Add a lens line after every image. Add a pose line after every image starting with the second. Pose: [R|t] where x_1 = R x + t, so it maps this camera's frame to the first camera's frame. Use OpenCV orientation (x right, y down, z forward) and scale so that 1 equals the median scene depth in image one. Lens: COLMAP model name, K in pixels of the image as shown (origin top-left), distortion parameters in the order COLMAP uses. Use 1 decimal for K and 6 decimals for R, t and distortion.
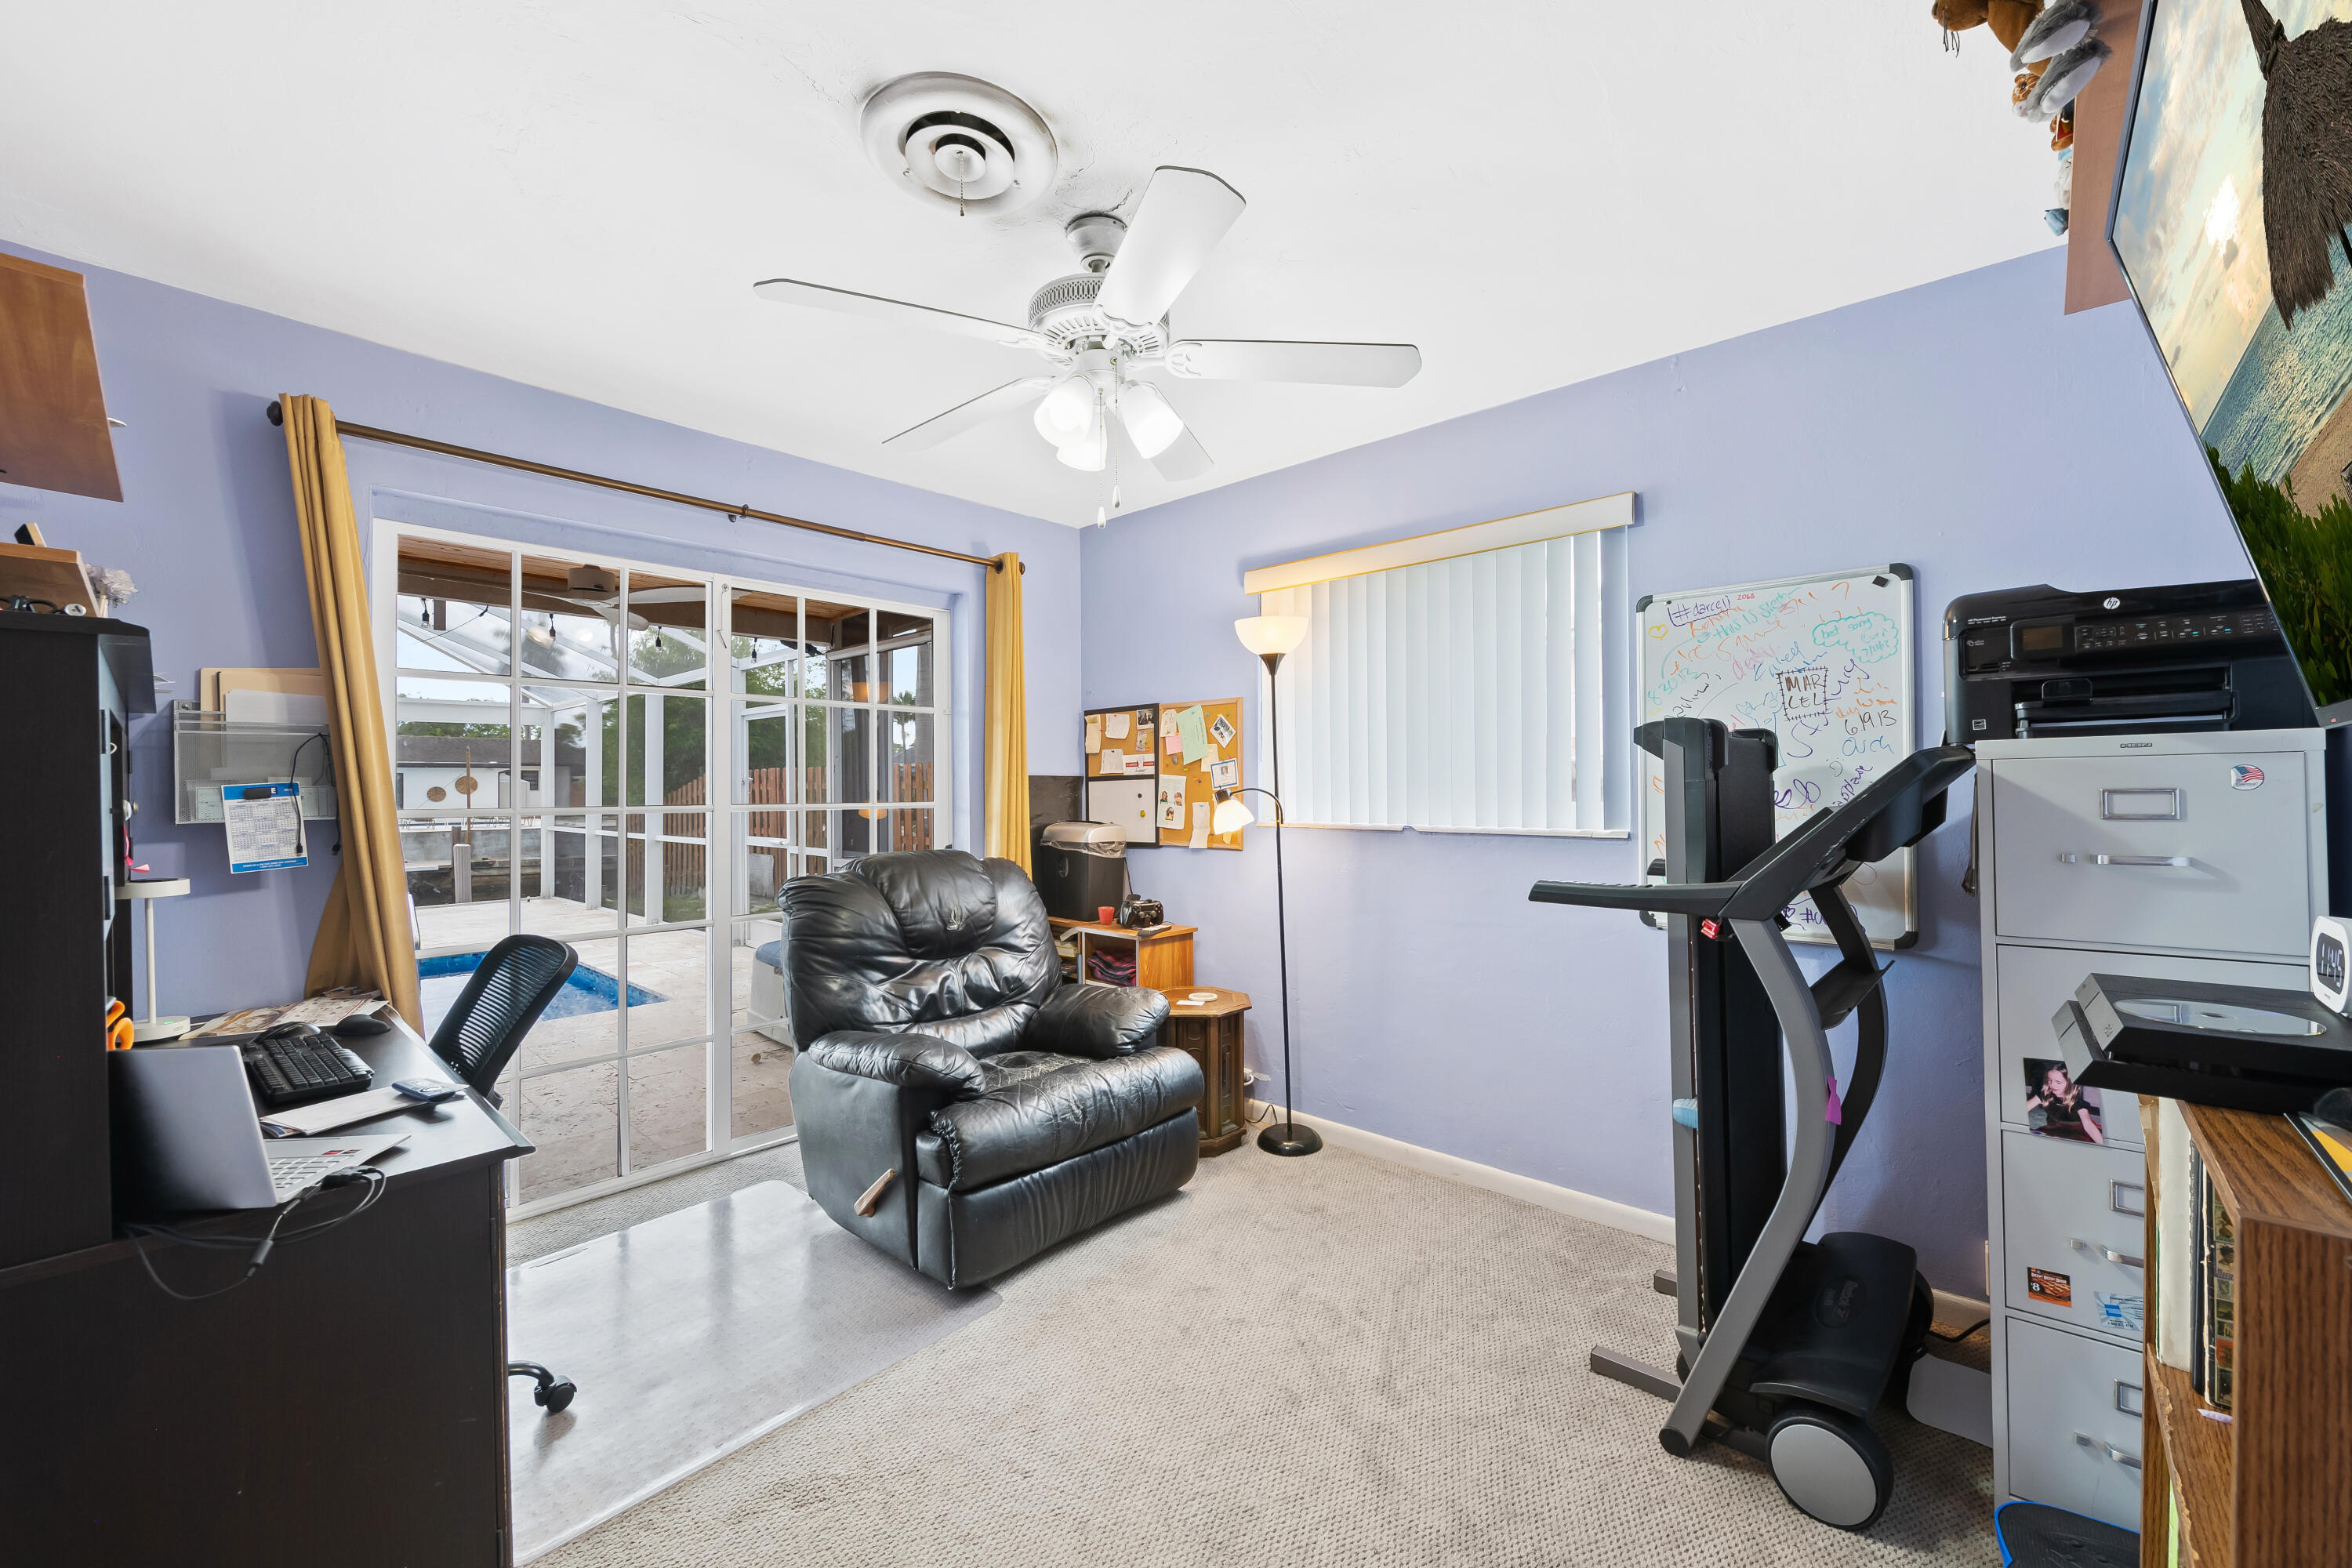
lens RADIAL K [[923.9, 0, 1190.5], [0, 923.9, 783.9], [0, 0, 1]] dist [-0.002706, -0.001717]
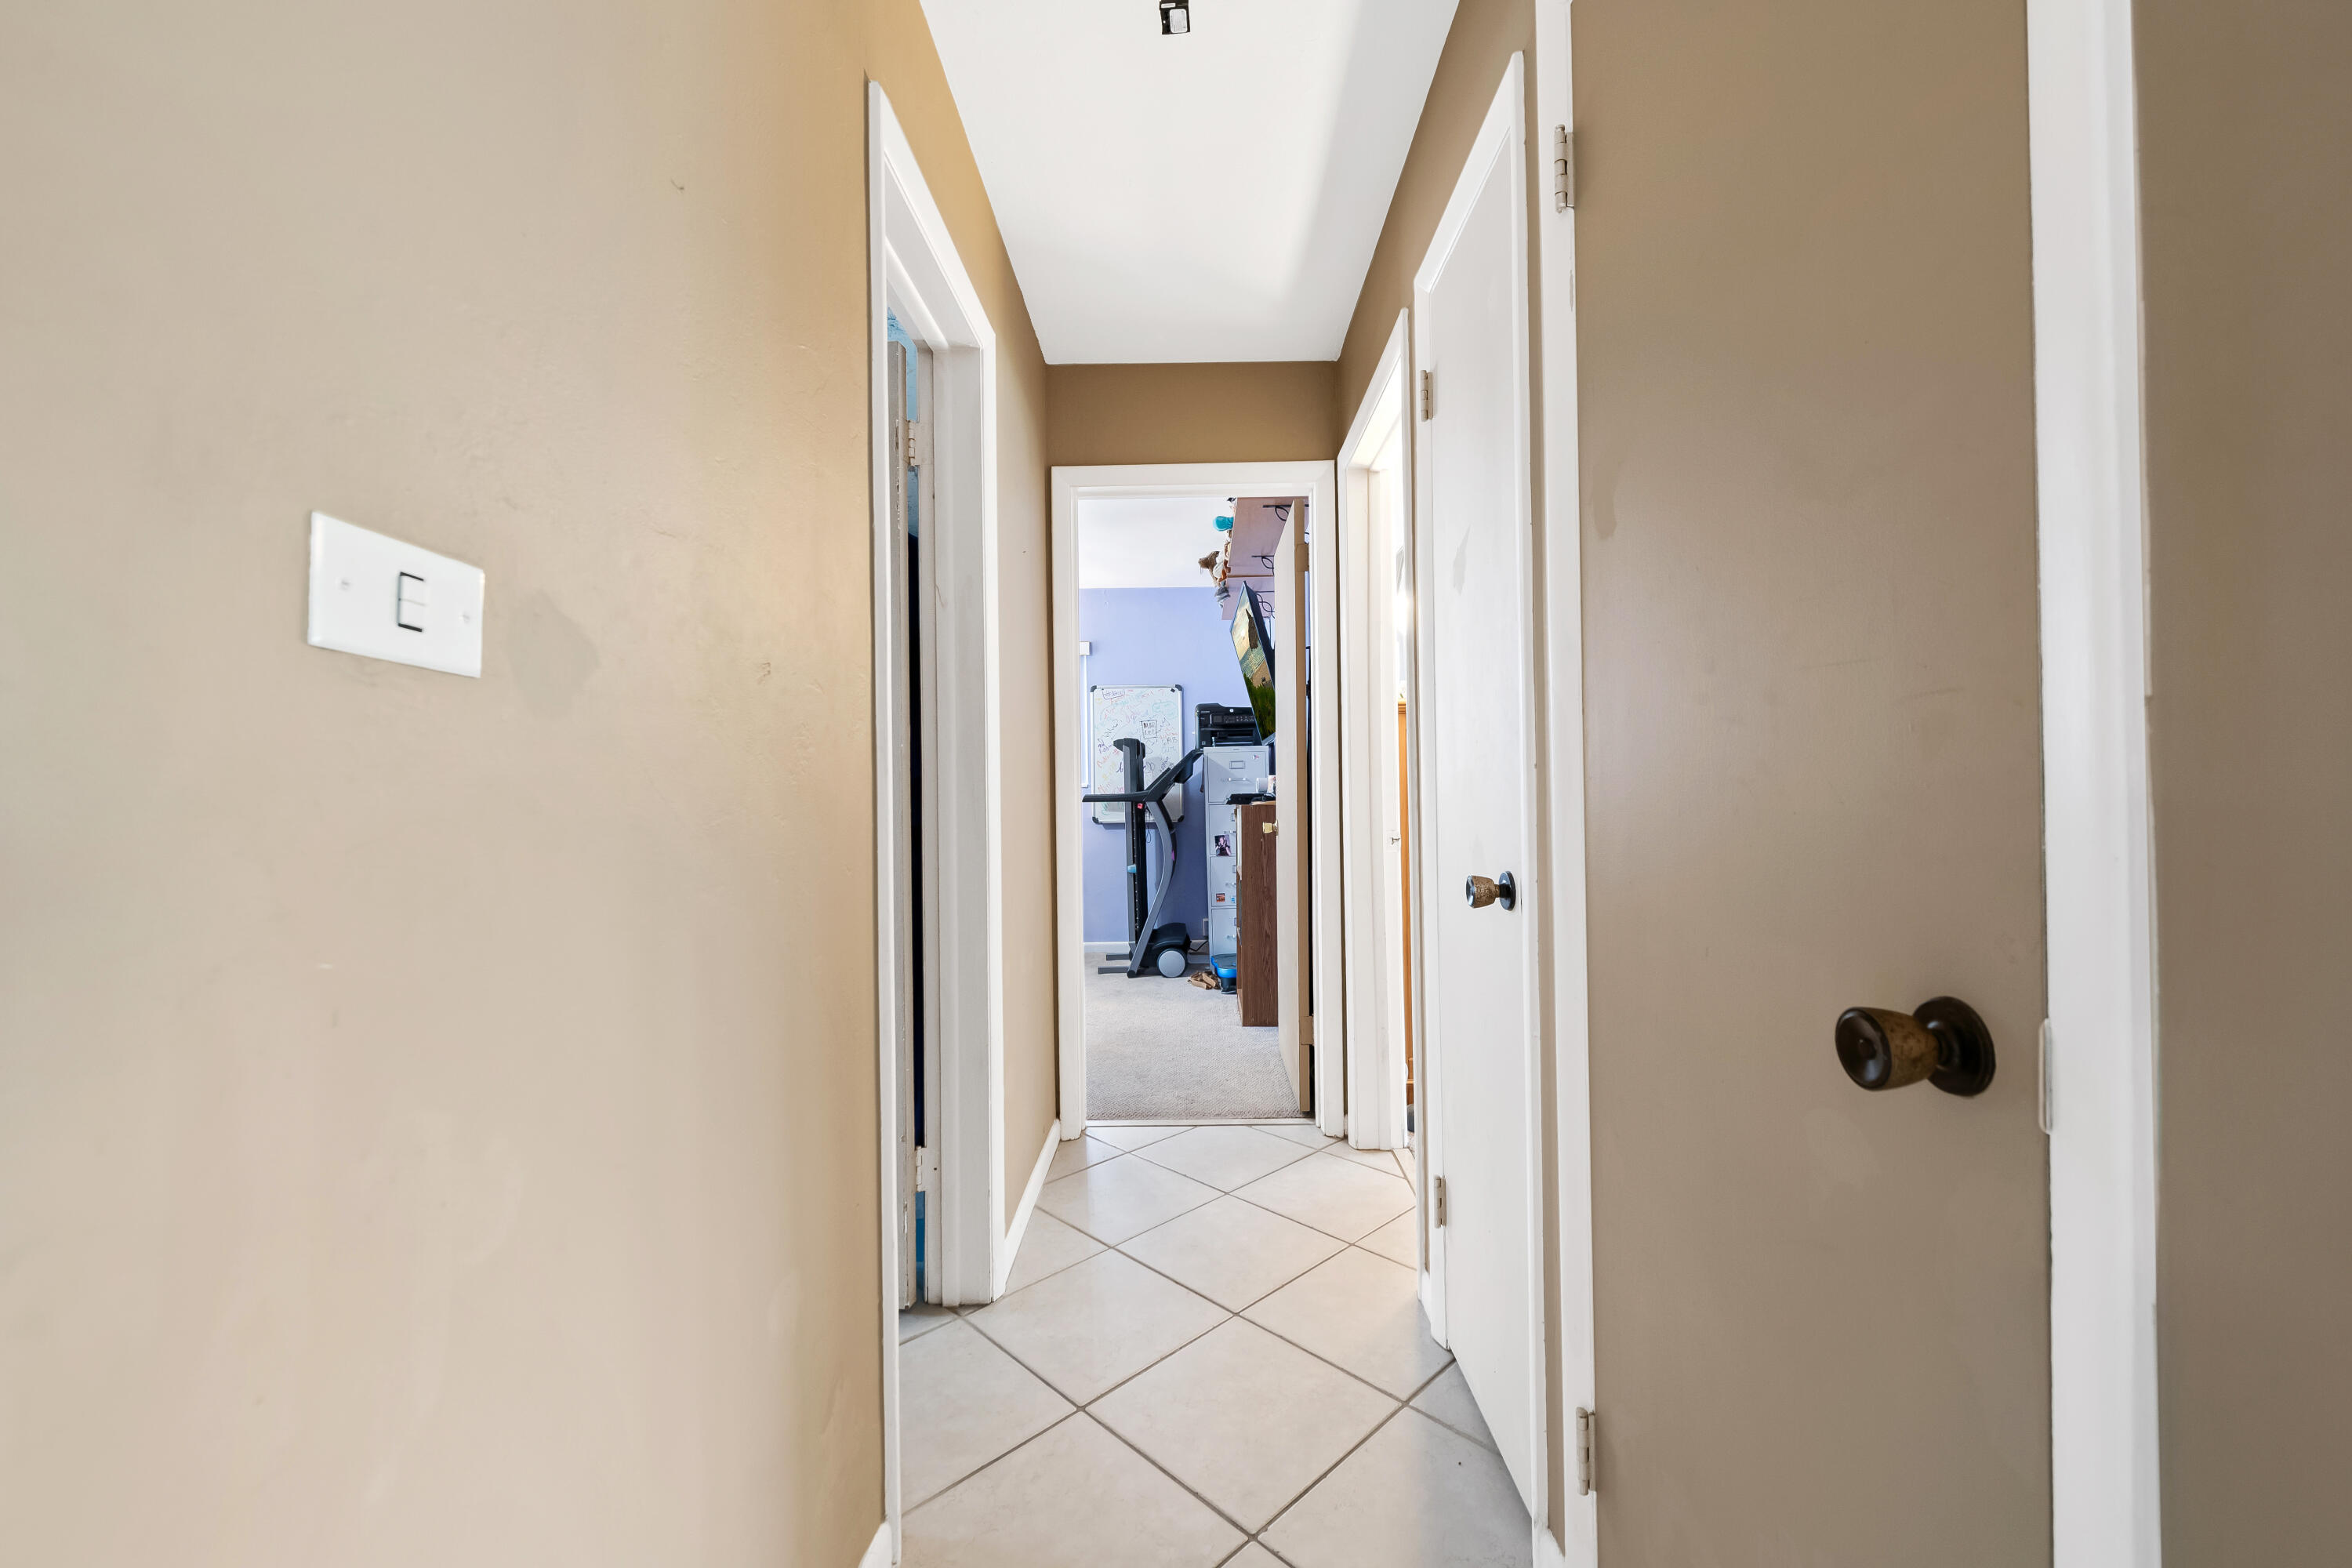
lens RADIAL K [[923.9, 0, 1173.5], [0, 923.9, 783.0], [0, 0, 1]] dist [-0.002706, -0.001717]
pose [[0.753778, 0.000308, 0.657129, -1.392406], [0.004321, 0.999976, -0.005425, 0.096116], [-0.657115, 0.006929, 0.753758, -1.417194]]
